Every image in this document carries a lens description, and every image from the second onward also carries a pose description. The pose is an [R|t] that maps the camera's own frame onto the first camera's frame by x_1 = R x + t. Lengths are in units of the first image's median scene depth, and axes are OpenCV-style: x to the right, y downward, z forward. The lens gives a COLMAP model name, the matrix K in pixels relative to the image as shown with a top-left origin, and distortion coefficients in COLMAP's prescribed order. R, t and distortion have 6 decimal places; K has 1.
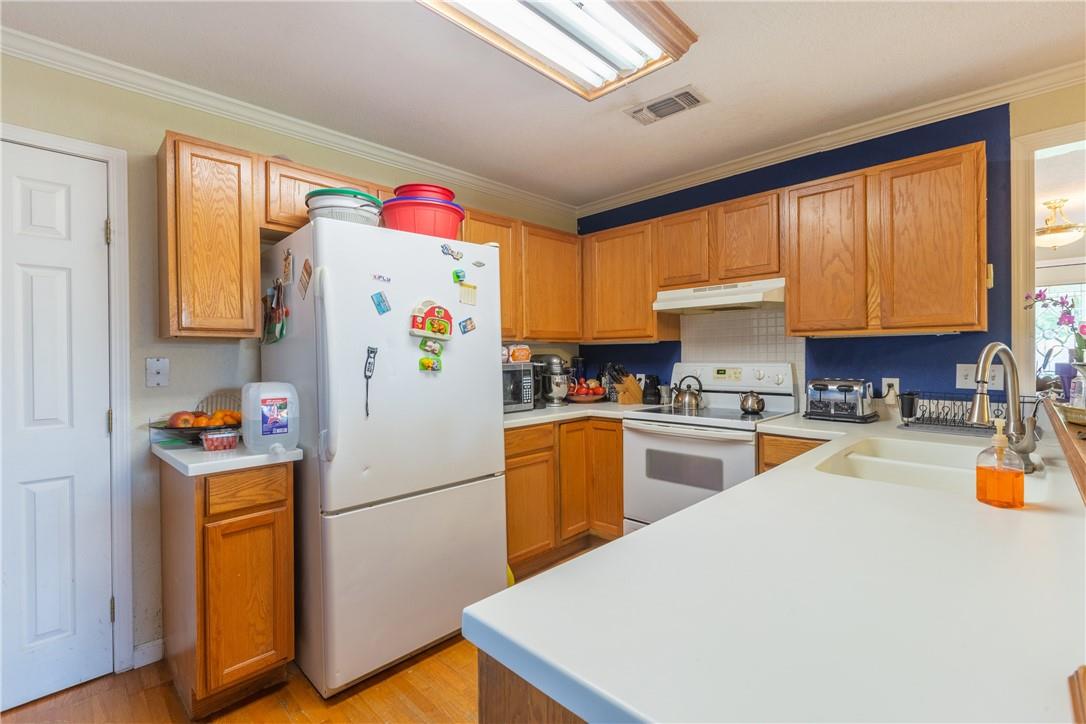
lens RADIAL K [[494.9, 0, 534.8], [0, 494.9, 359.5], [0, 0, 1]] dist [0.008433, -0.000783]
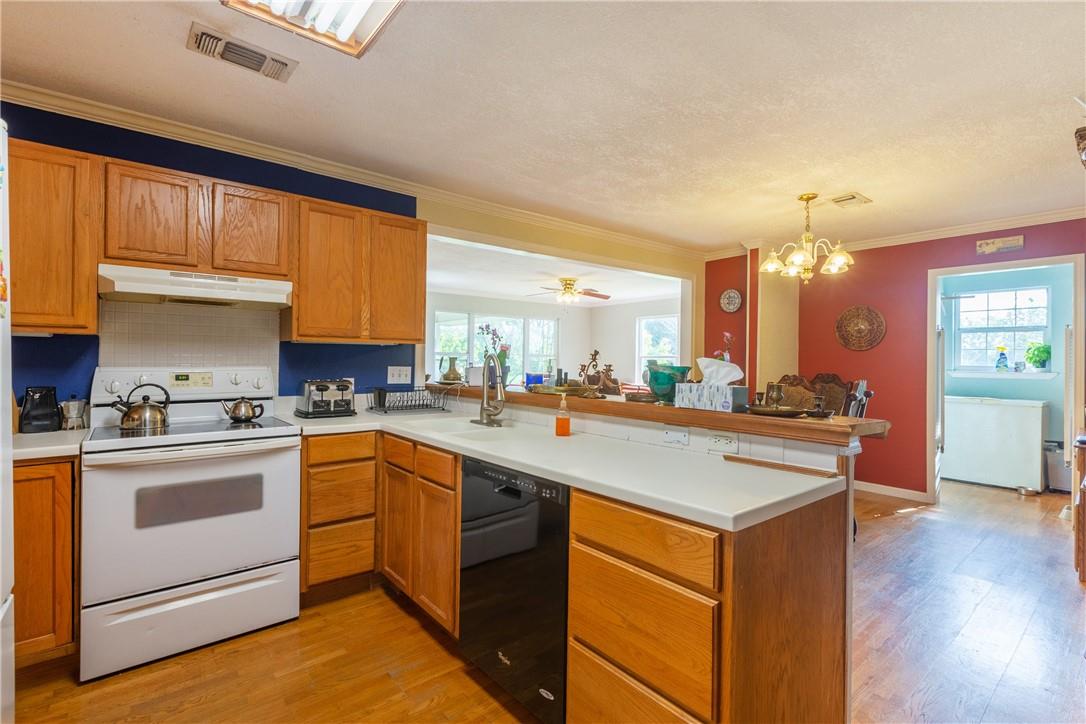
lens RADIAL K [[494.9, 0, 533.6], [0, 494.9, 361.4], [0, 0, 1]] dist [0.008433, -0.000783]
pose [[0.110822, 0.009001, 0.993799, -0.414519], [-0.000241, 0.999959, -0.009030, 0.006017], [-0.993840, 0.000761, 0.110820, 0.364543]]
